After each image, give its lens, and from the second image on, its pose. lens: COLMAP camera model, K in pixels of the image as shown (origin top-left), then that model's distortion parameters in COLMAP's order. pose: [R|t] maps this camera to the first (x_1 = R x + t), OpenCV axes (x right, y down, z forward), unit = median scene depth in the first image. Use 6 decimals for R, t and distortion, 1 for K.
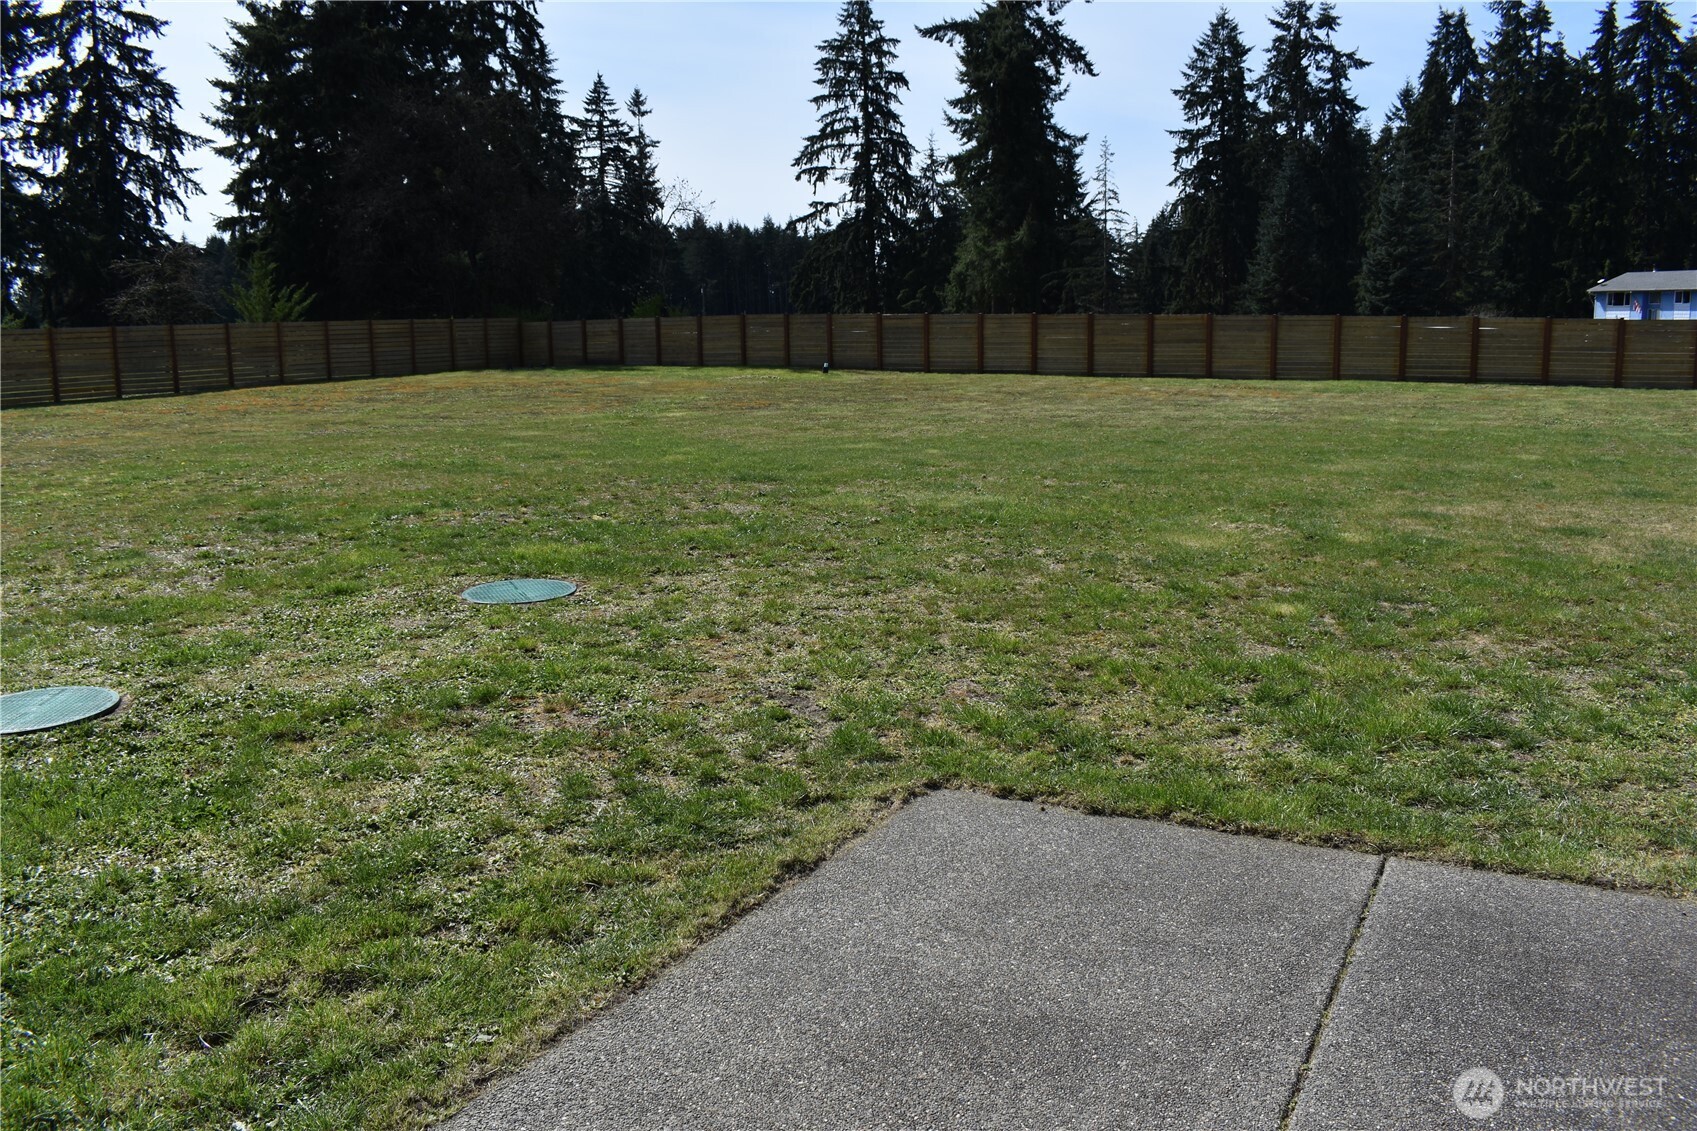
lens RADIAL K [[1333.0, 0, 848.9], [0, 1333.0, 559.2], [0, 0, 1]] dist [-0.095123, 0.016934]
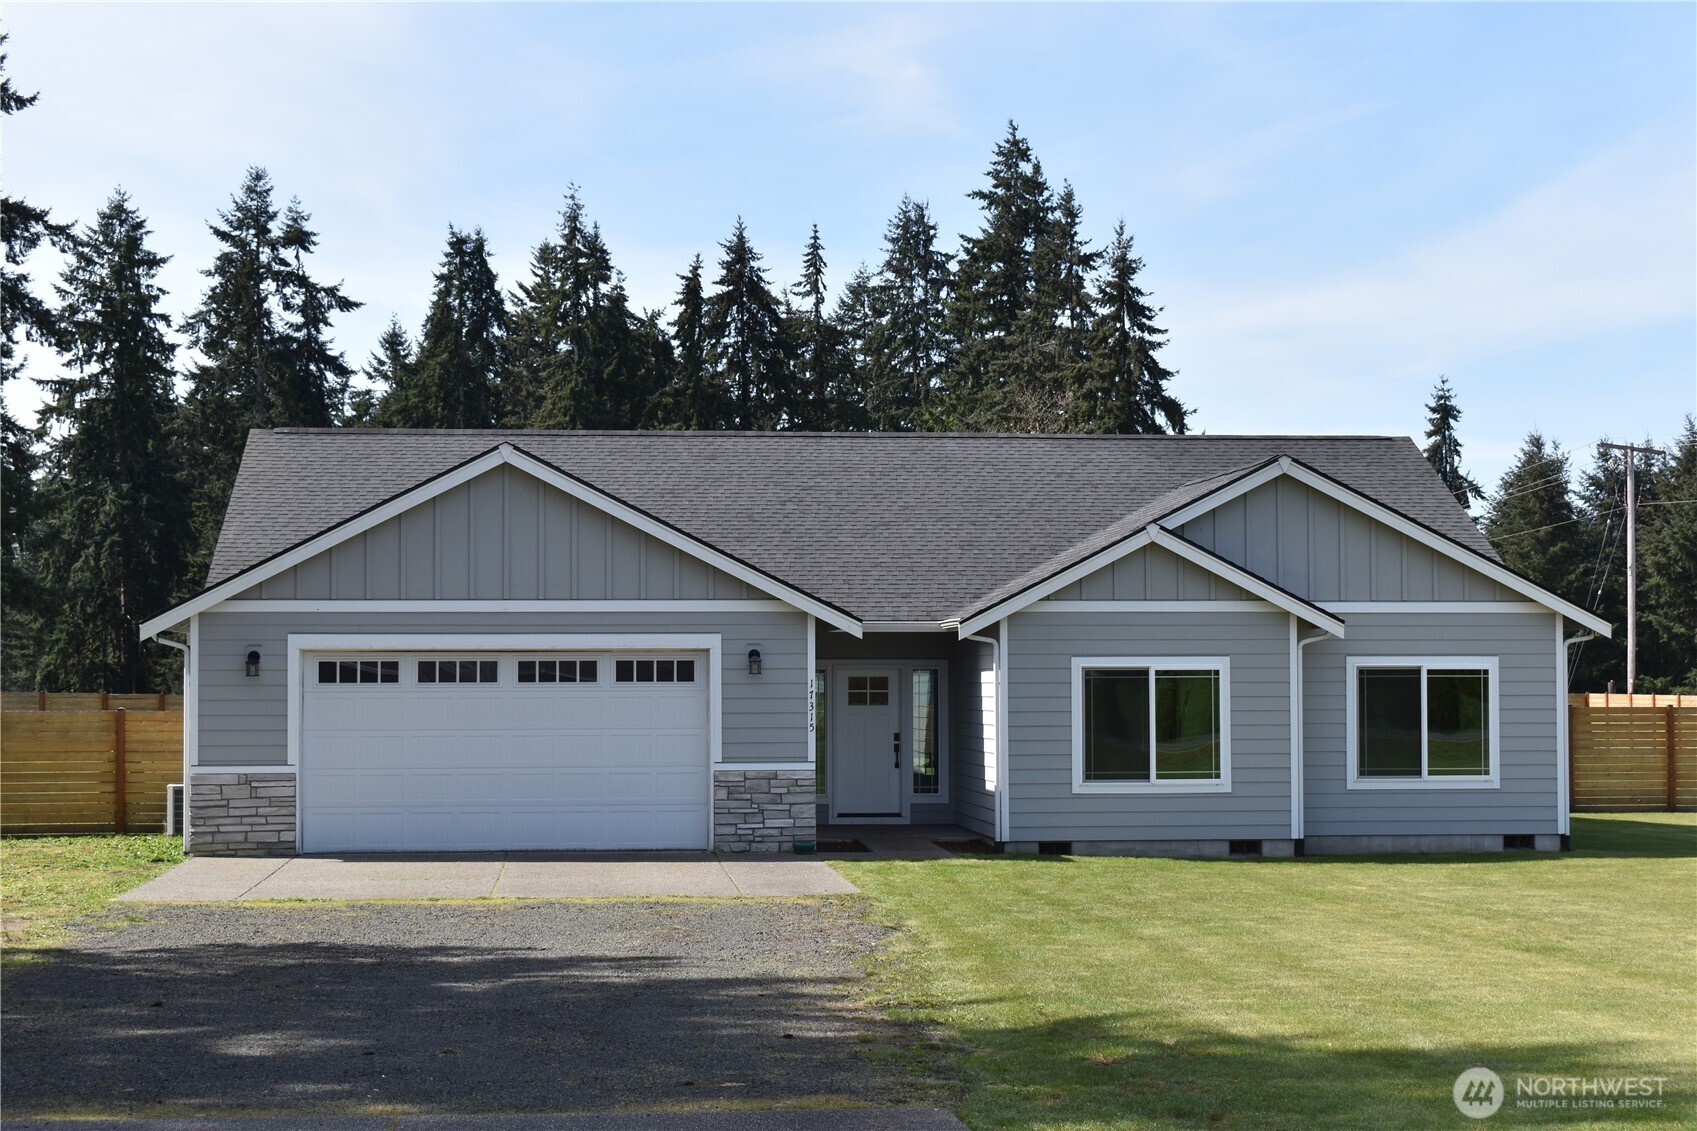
lens RADIAL K [[2801.6, 0, 848.5], [0, 2801.6, 565.5], [0, 0, 1]] dist [0.015393, -0.119036]
pose [[0.825452, 0.036062, 0.563319, -0.192340], [0.087964, 0.977547, -0.191477, 0.044023], [-0.557576, 0.207607, 0.803746, -0.261999]]
